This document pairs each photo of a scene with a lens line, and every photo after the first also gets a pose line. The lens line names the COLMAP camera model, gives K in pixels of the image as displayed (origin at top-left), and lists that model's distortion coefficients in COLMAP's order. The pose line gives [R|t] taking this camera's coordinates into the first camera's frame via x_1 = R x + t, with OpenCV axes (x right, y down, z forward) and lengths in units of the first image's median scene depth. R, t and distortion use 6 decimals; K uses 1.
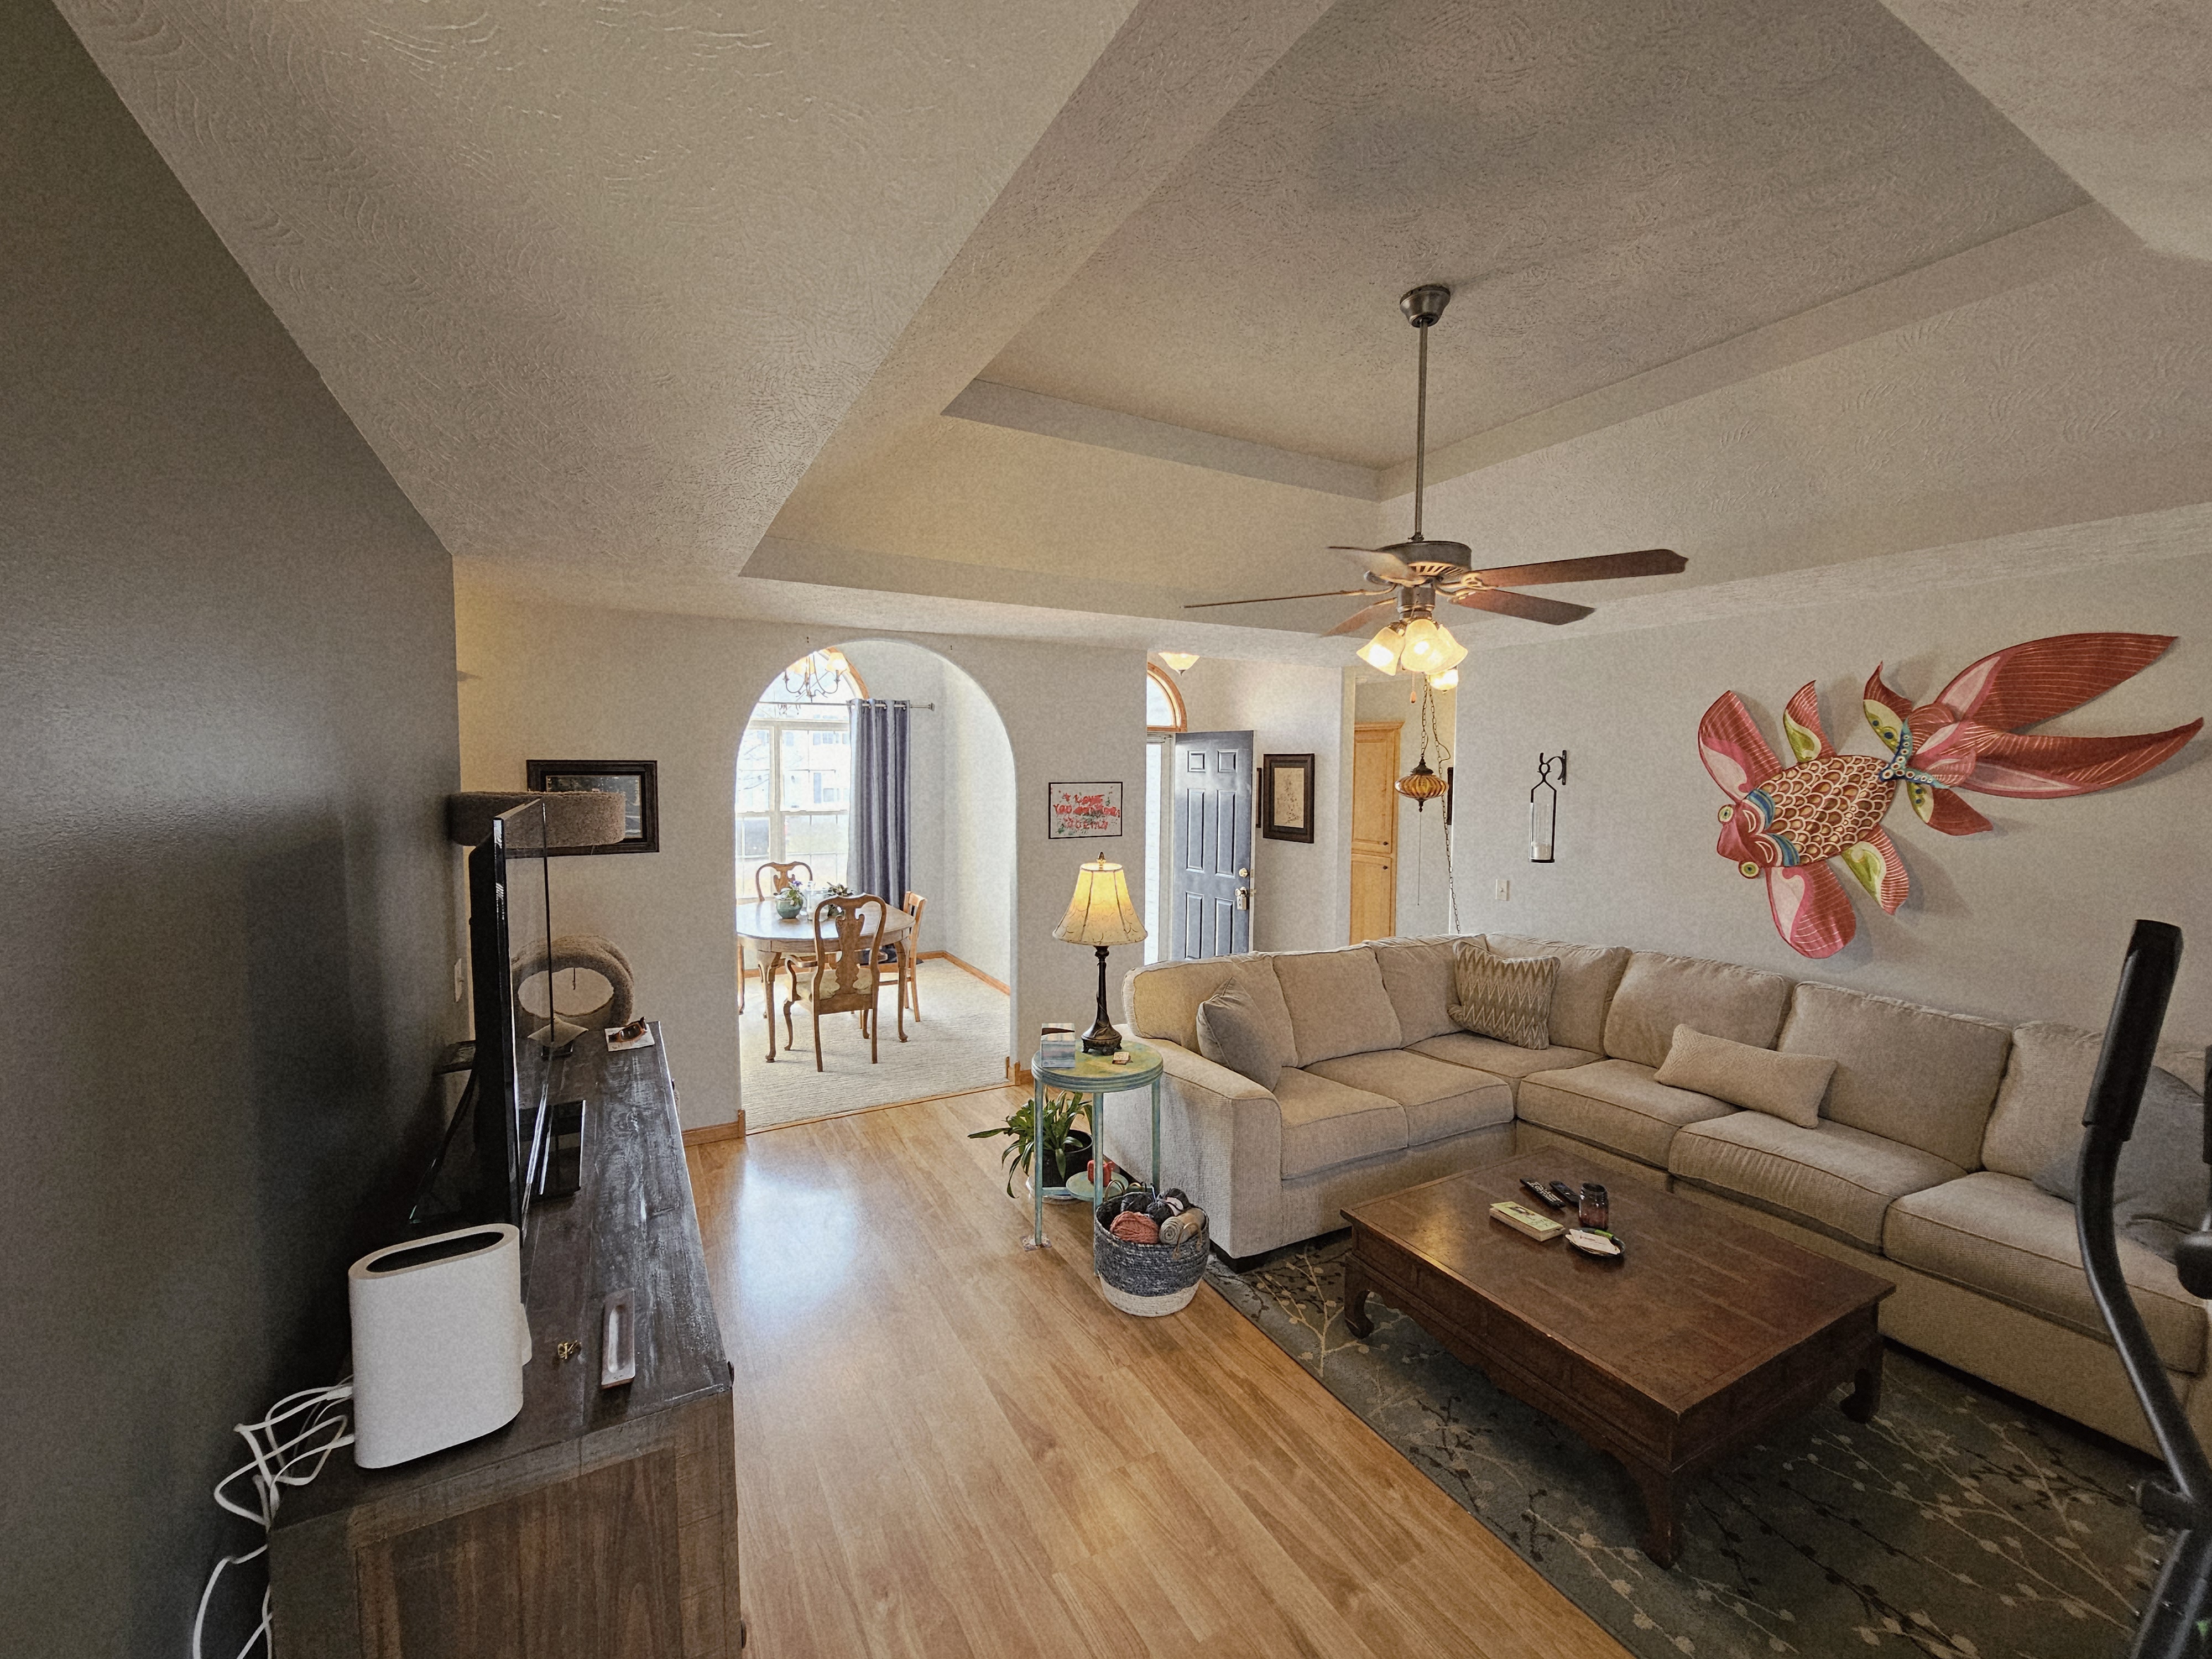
lens RADIAL K [[896.4, 0, 1111.4], [0, 896.4, 821.1], [0, 0, 1]] dist [0.000487, -0.000291]
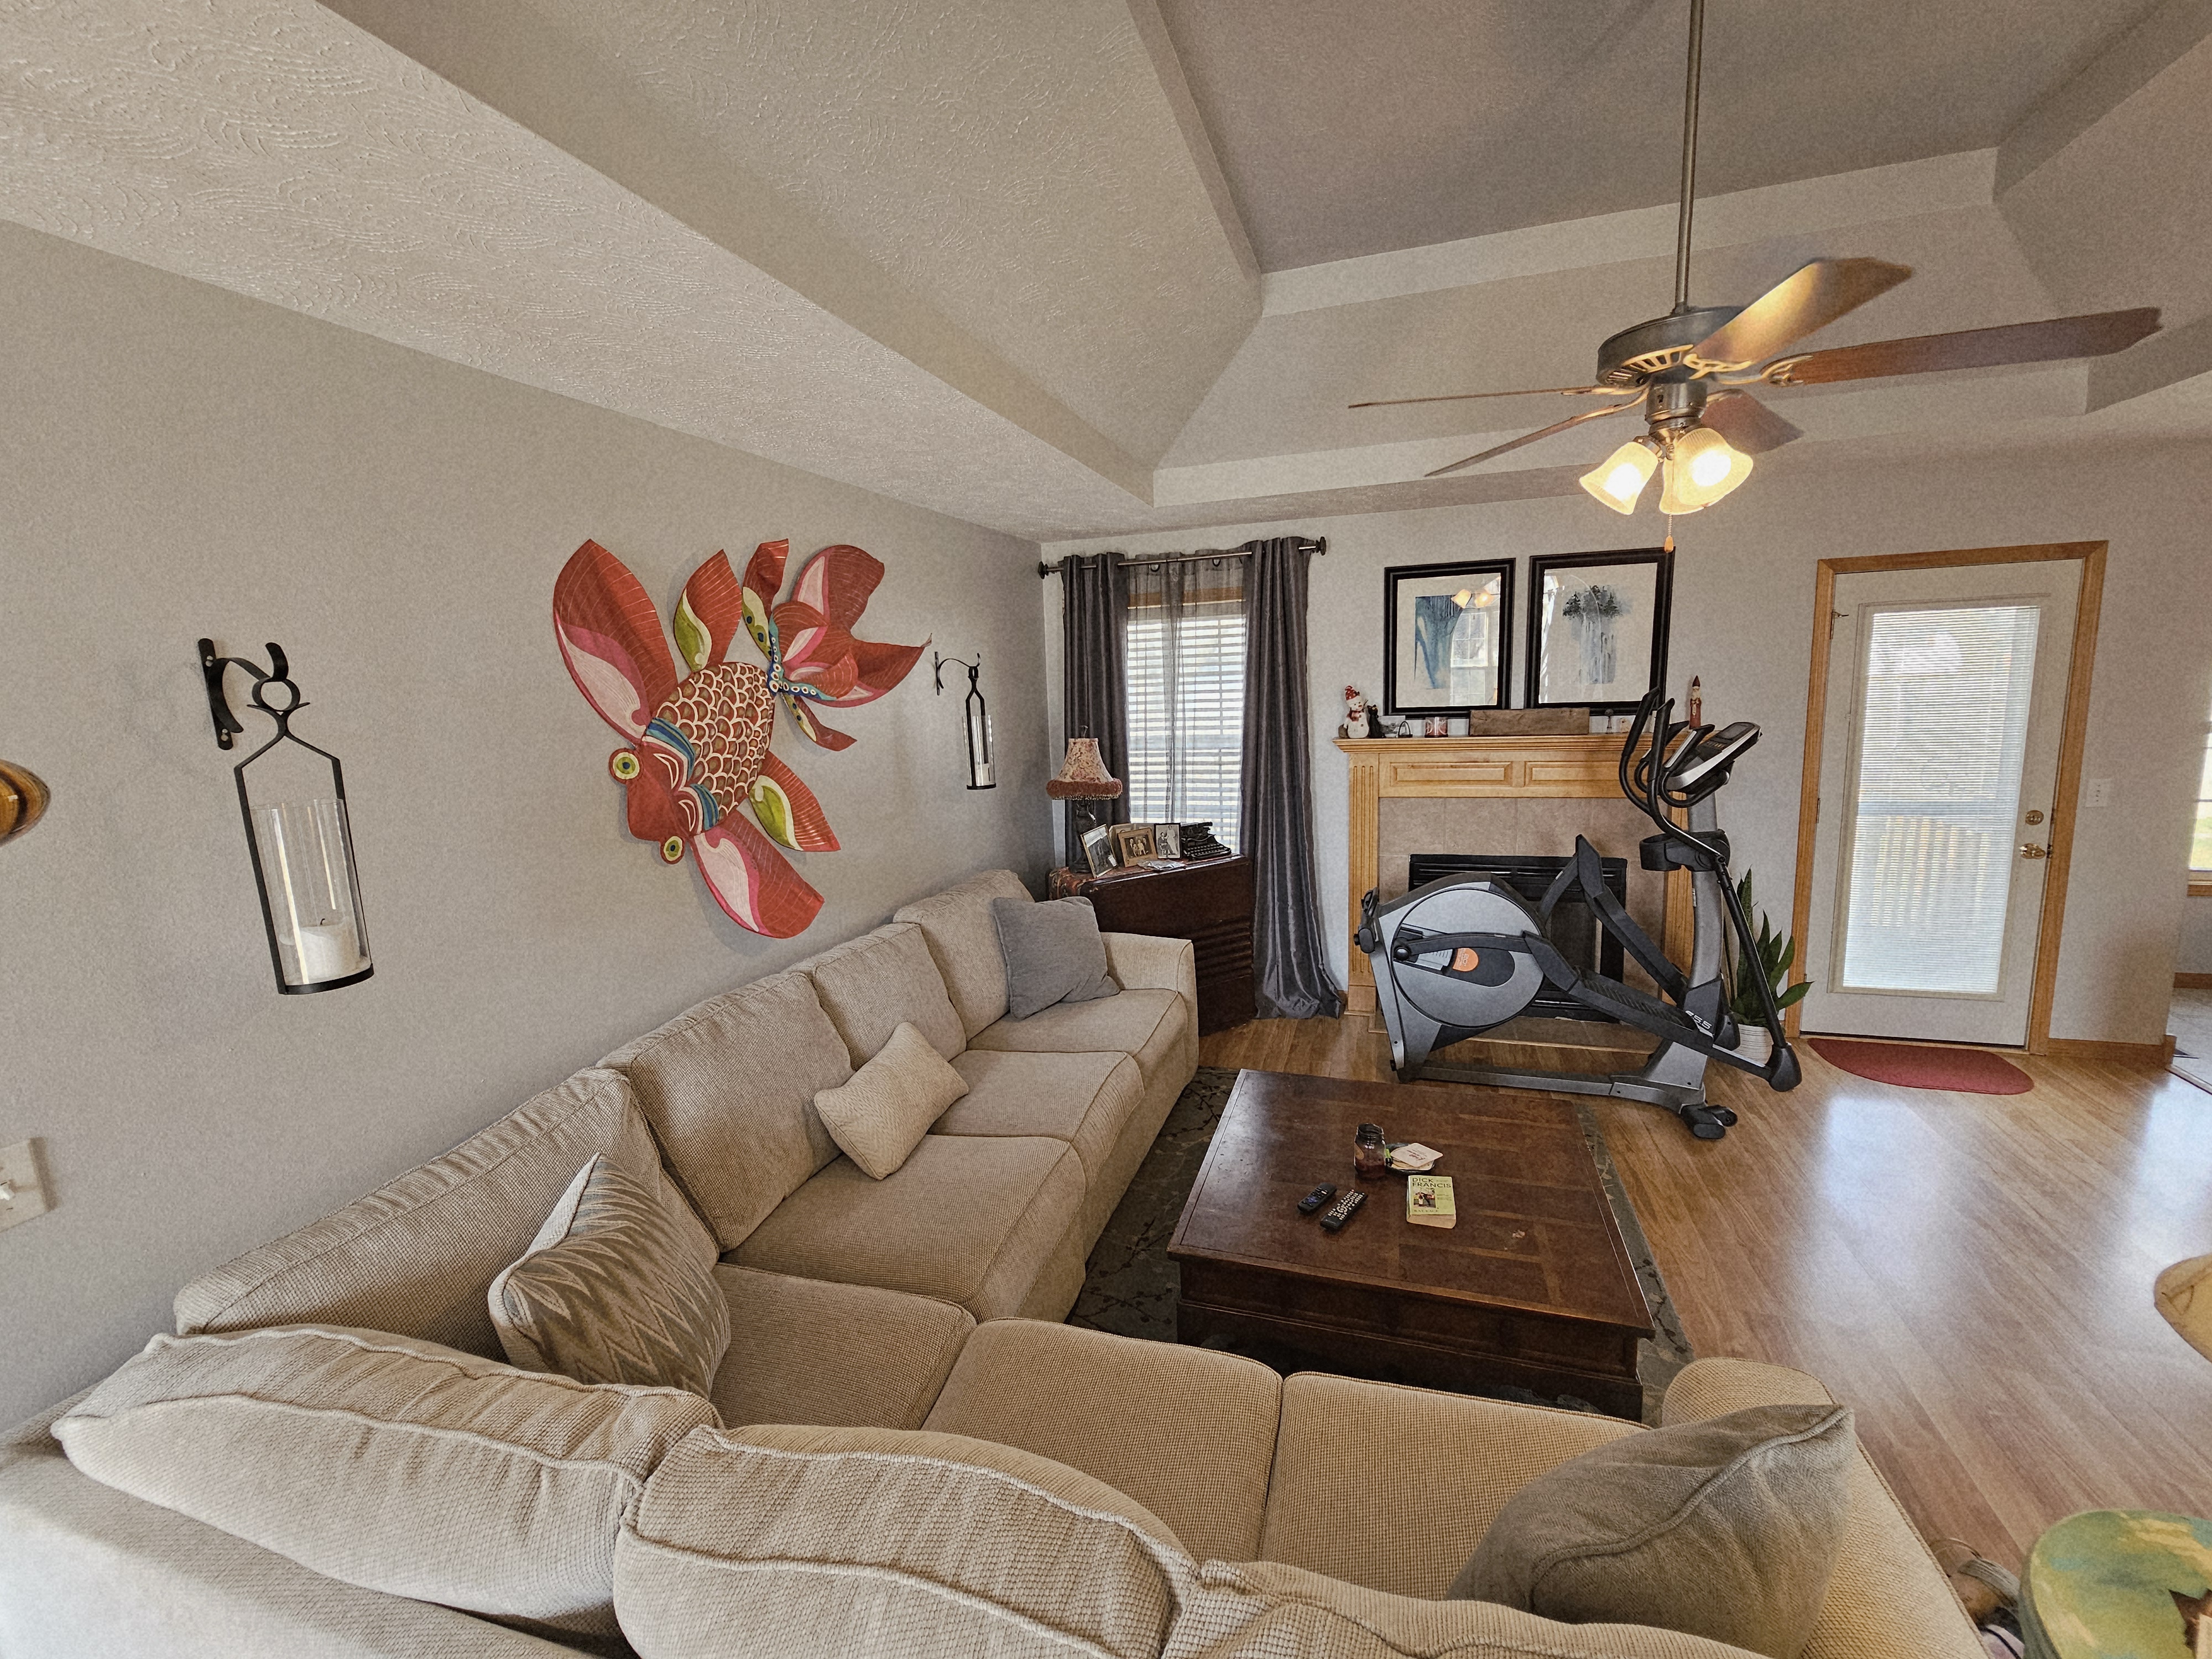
lens RADIAL K [[896.4, 0, 1111.4], [0, 896.4, 821.1], [0, 0, 1]] dist [0.000487, -0.000291]
pose [[-0.684709, -0.097080, 0.722322, 0.067079], [0.077633, 0.975735, 0.204730, -0.069796], [-0.724670, 0.196257, -0.660558, 1.233995]]
